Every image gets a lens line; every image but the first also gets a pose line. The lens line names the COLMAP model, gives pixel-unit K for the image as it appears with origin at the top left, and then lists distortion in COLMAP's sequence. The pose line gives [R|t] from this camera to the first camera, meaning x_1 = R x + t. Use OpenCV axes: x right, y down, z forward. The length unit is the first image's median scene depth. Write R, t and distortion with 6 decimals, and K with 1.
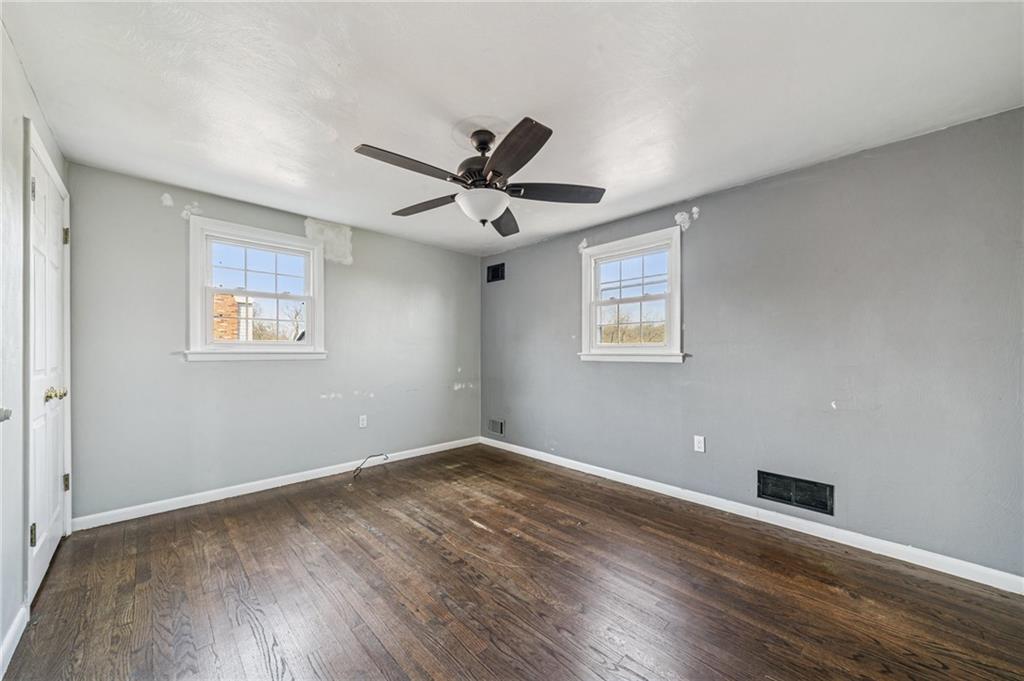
lens RADIAL K [[361.1, 0, 513.4], [0, 361.1, 349.1], [0, 0, 1]] dist [0.001161, 0.000239]
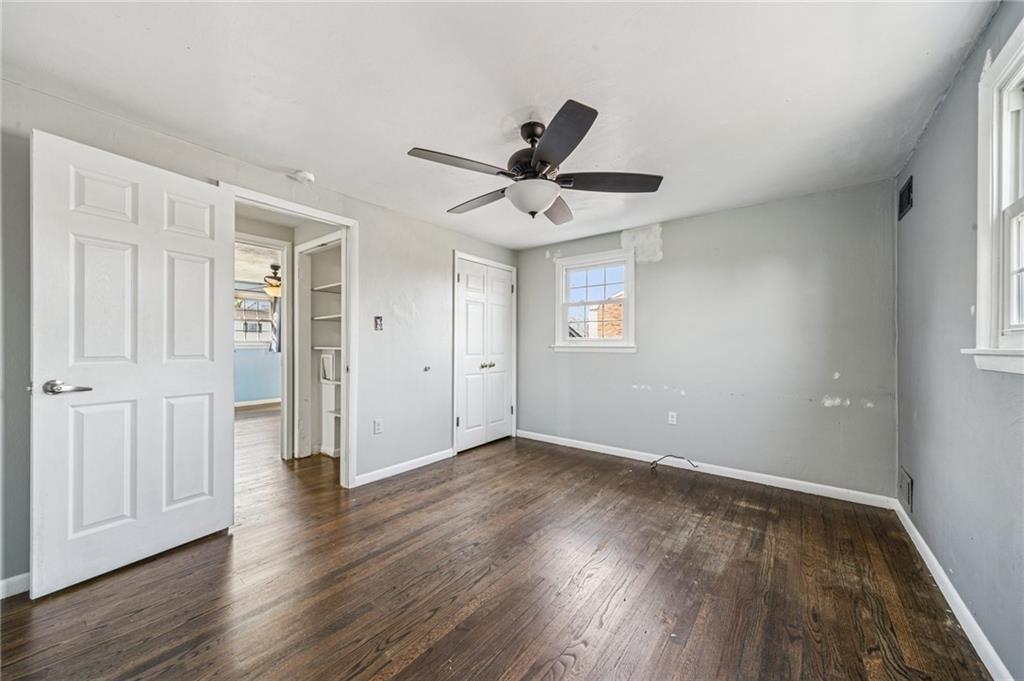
lens RADIAL K [[361.1, 0, 511.1], [0, 361.1, 343.3], [0, 0, 1]] dist [0.001161, 0.000239]
pose [[0.153495, -0.008487, -0.988113, 0.526798], [0.002092, 0.999964, -0.008264, 0.007205], [0.988147, -0.000798, 0.153507, 0.469297]]
